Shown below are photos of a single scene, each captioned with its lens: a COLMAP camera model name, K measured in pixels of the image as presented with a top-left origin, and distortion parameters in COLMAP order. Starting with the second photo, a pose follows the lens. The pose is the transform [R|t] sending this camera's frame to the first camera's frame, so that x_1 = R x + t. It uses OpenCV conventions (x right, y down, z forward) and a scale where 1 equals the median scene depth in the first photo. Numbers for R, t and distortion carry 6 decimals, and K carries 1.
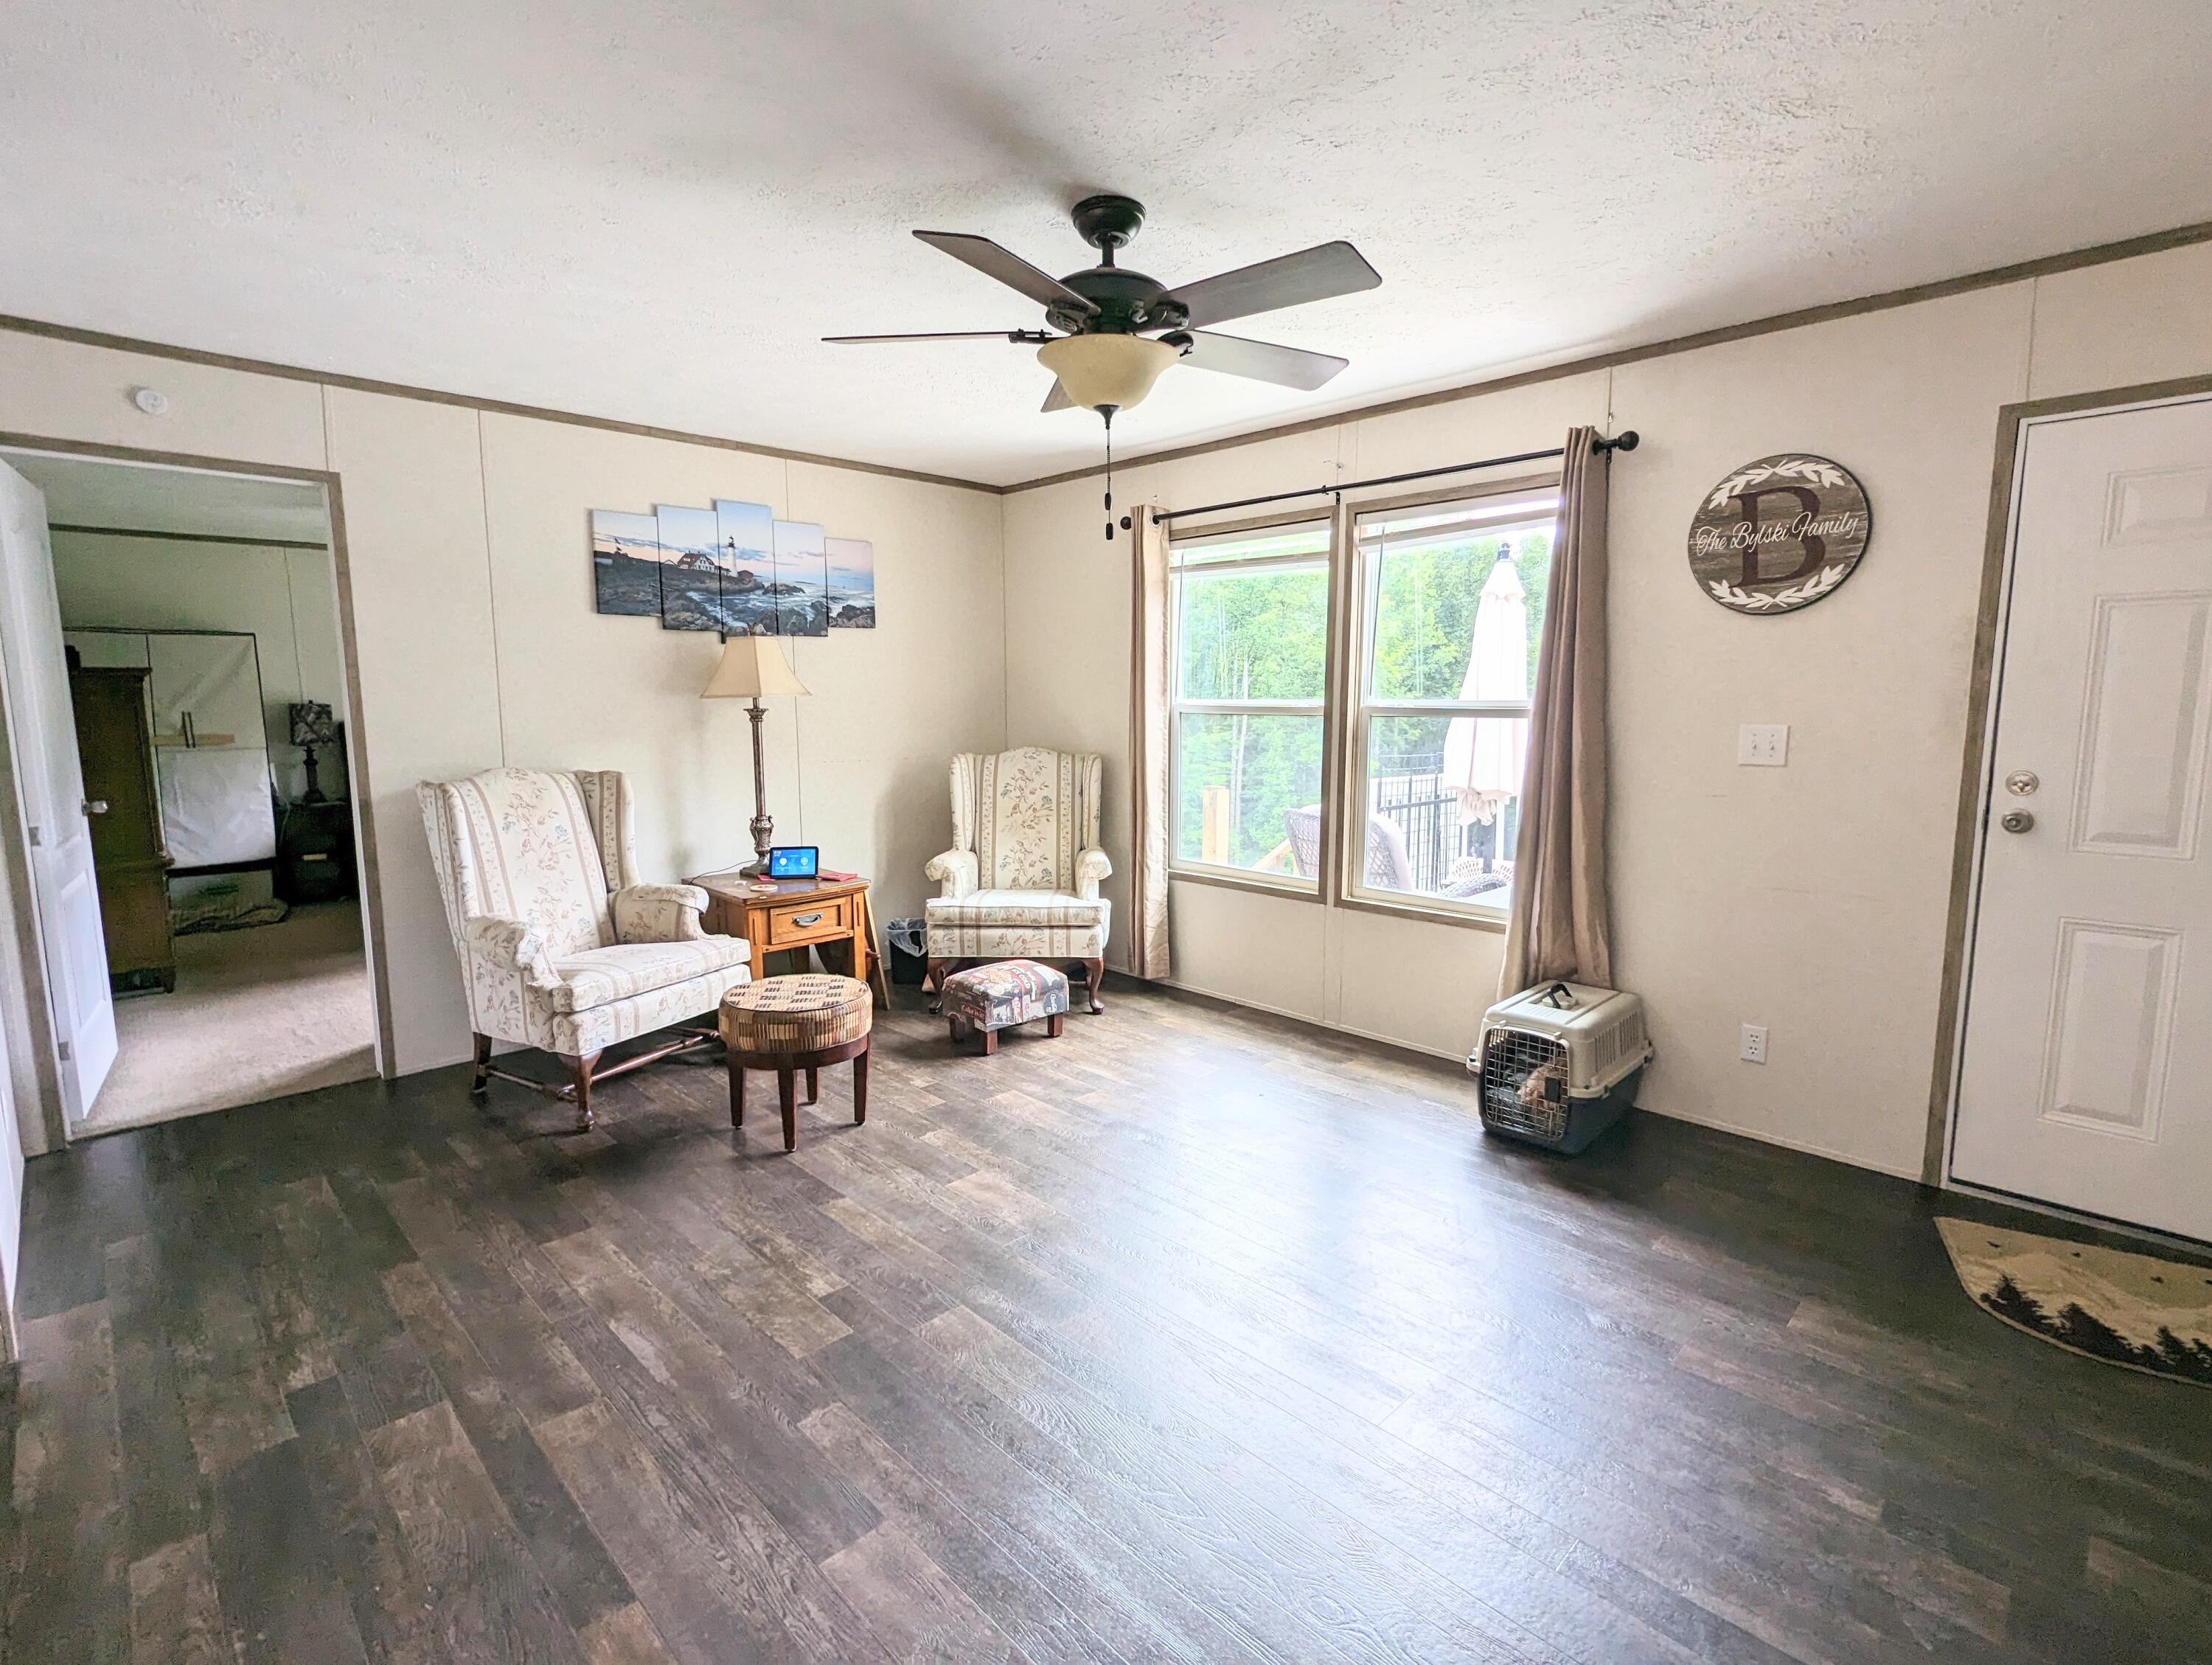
lens RADIAL K [[1046.9, 0, 1087.3], [0, 1046.9, 830.8], [0, 0, 1]] dist [-0.004764, 0.001603]
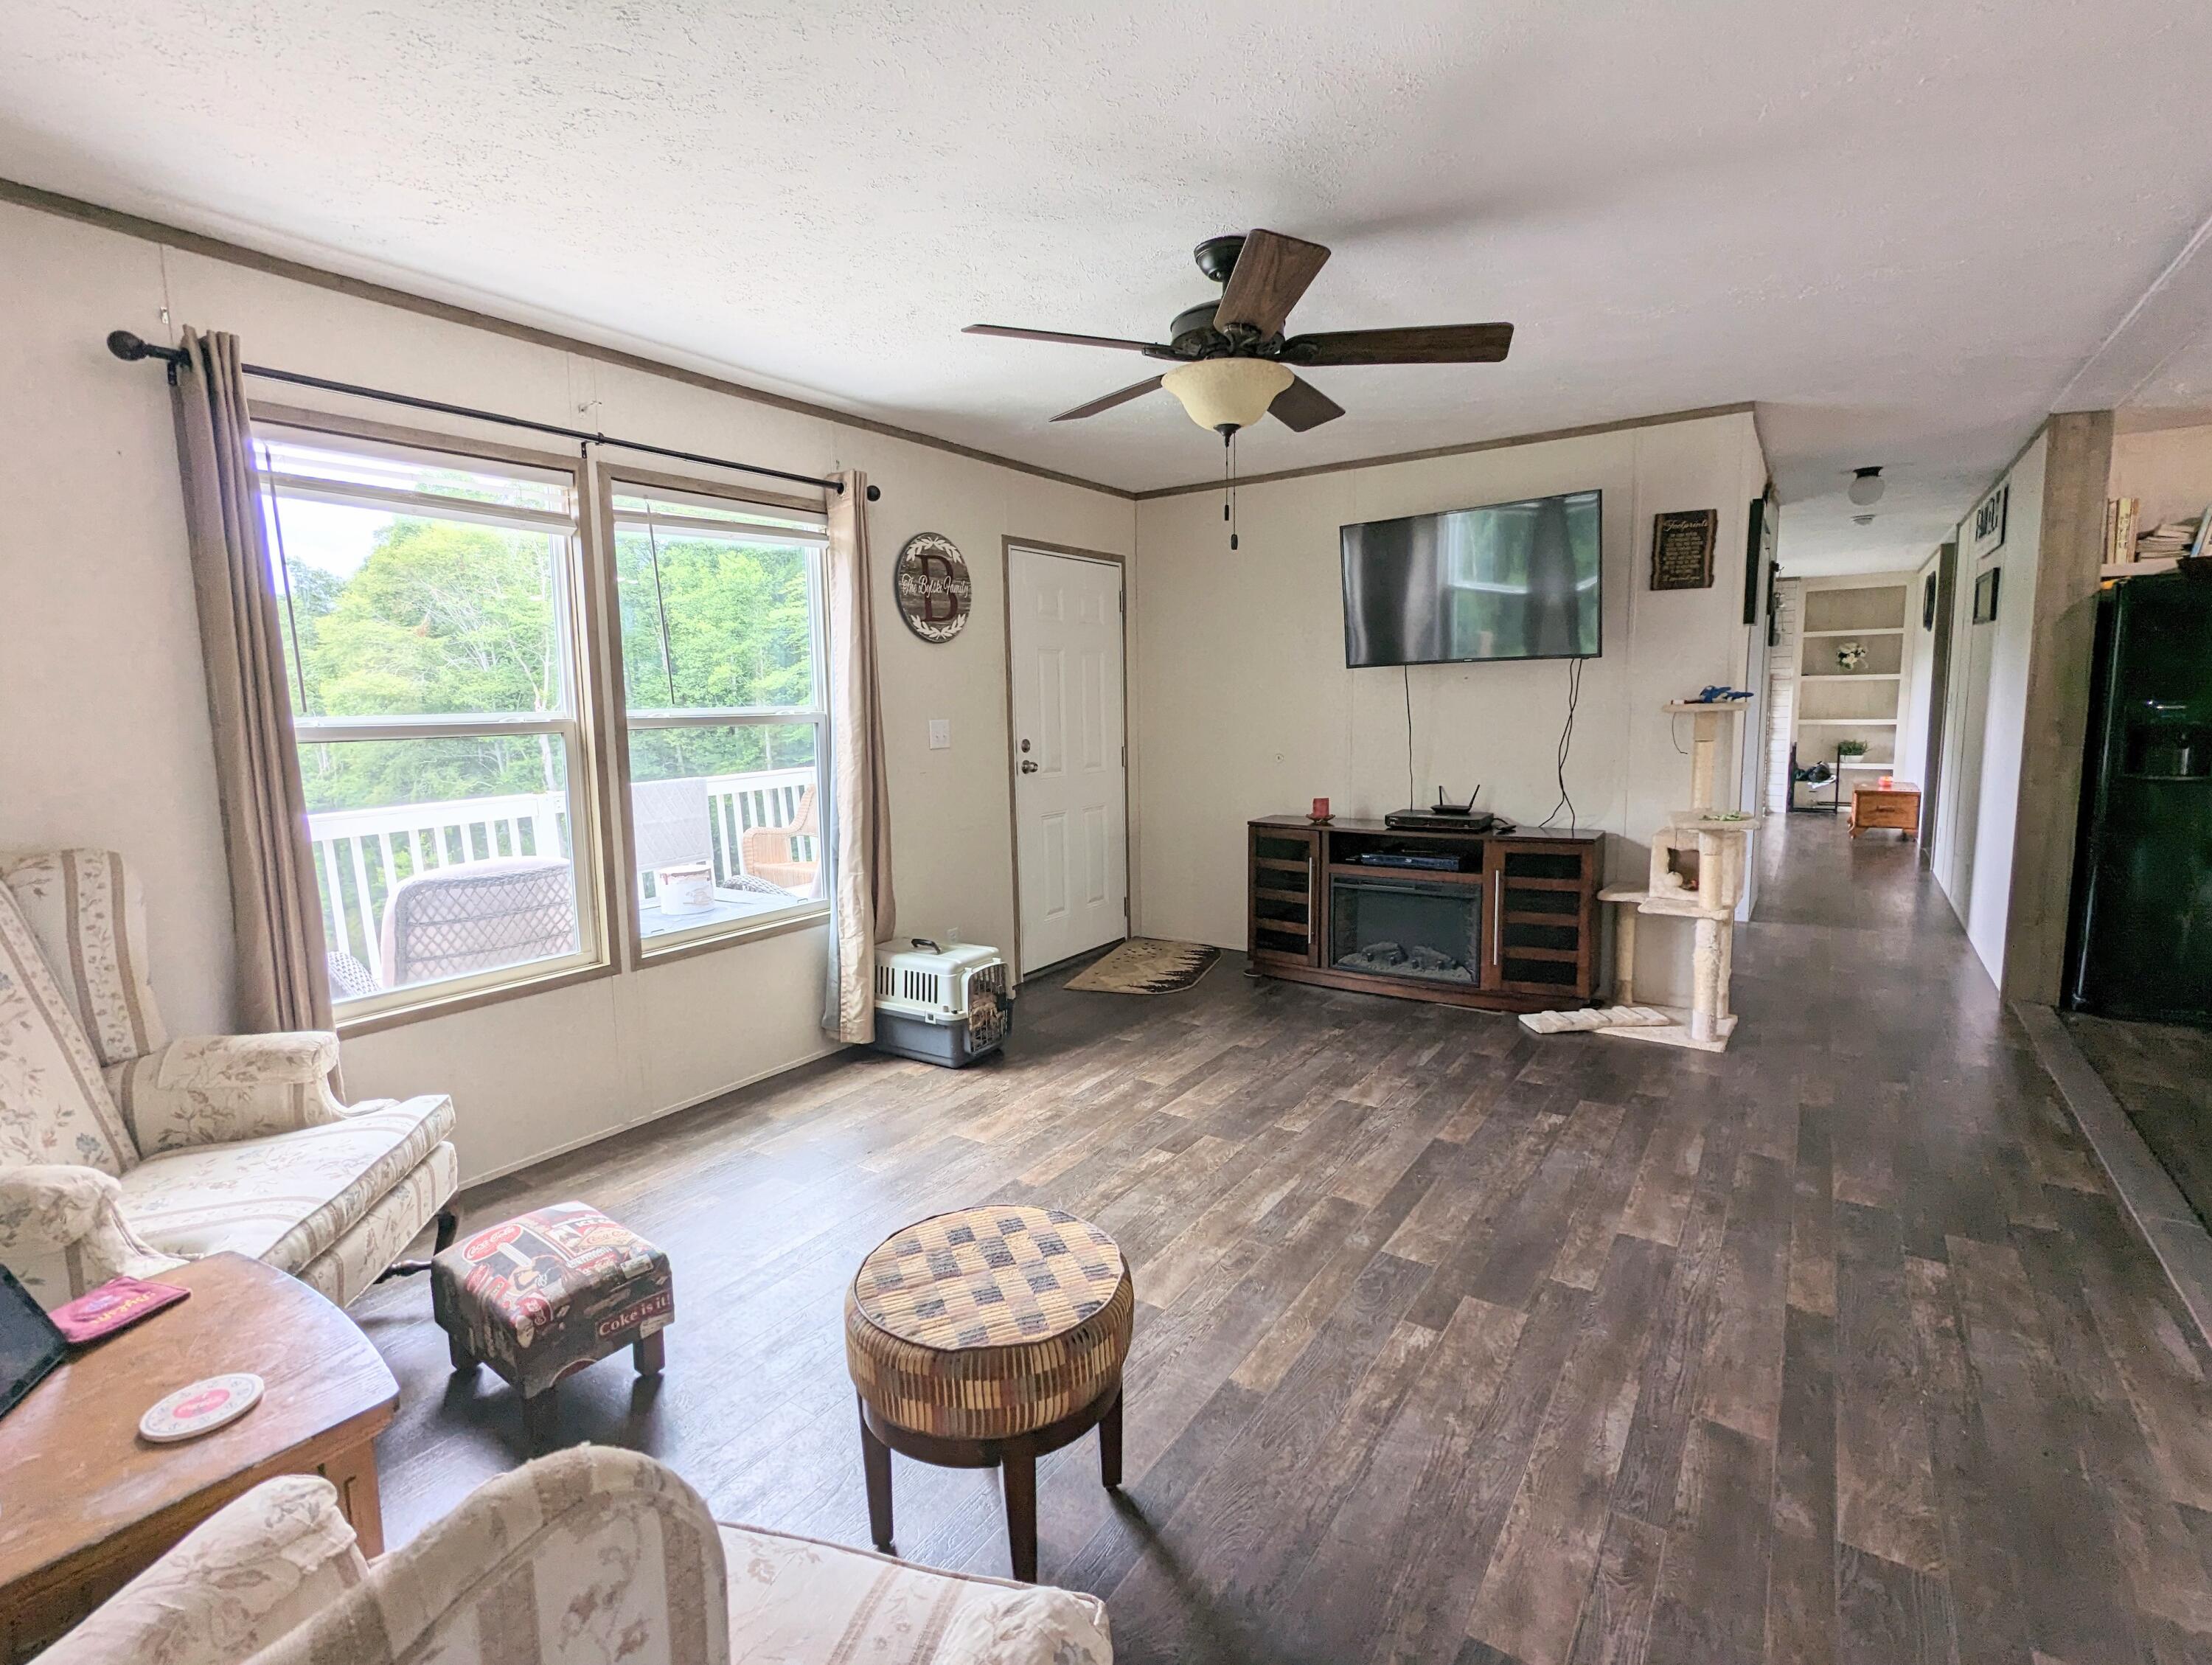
lens RADIAL K [[1046.9, 0, 1104.9], [0, 1046.9, 828.8], [0, 0, 1]] dist [-0.004764, 0.001603]
pose [[-0.198928, -0.117469, 0.972948, -0.865818], [0.145482, 0.978251, 0.147854, -0.143575], [-0.969156, 0.170959, -0.177512, 1.132297]]
